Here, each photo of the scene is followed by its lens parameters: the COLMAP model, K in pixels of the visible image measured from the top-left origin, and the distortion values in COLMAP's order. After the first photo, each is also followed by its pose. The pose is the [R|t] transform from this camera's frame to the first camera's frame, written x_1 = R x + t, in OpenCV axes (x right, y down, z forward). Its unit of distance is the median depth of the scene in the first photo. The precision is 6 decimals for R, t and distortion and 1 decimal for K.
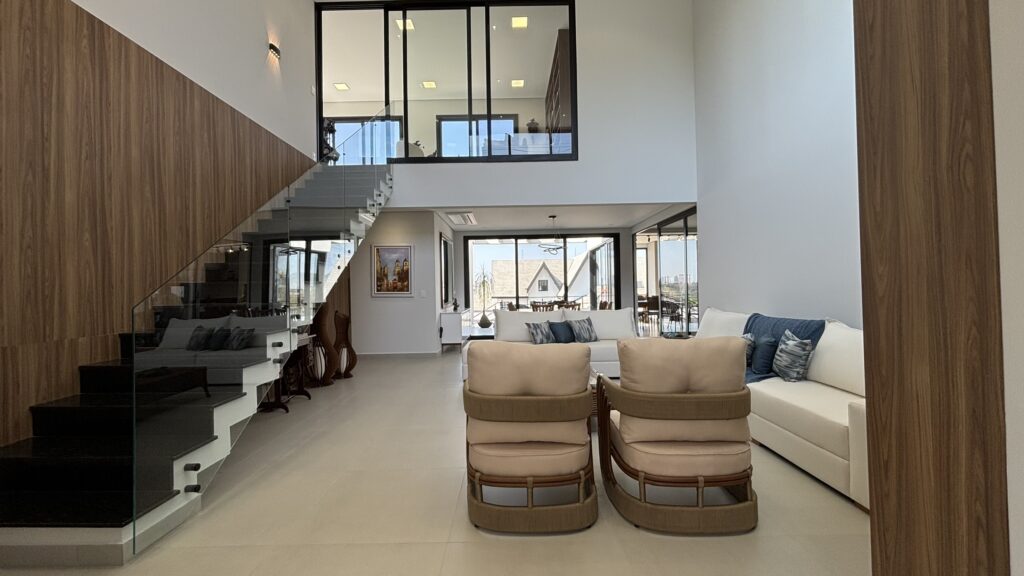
lens RADIAL K [[416.4, 0, 517.1], [0, 416.4, 285.9], [0, 0, 1]] dist [0.004558, -0.000325]
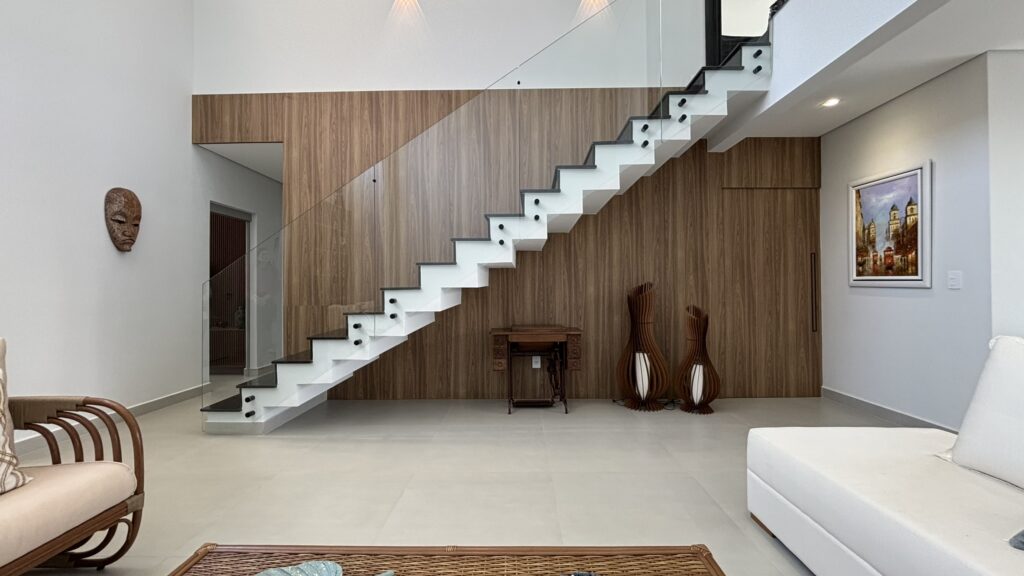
lens RADIAL K [[416.4, 0, 505.9], [0, 416.4, 284.1], [0, 0, 1]] dist [0.004558, -0.000325]
pose [[-0.037709, 0.010902, -0.999229, 0.211664], [0.011892, 0.999875, 0.010460, 0.015662], [0.999218, -0.011489, -0.037834, 0.690456]]
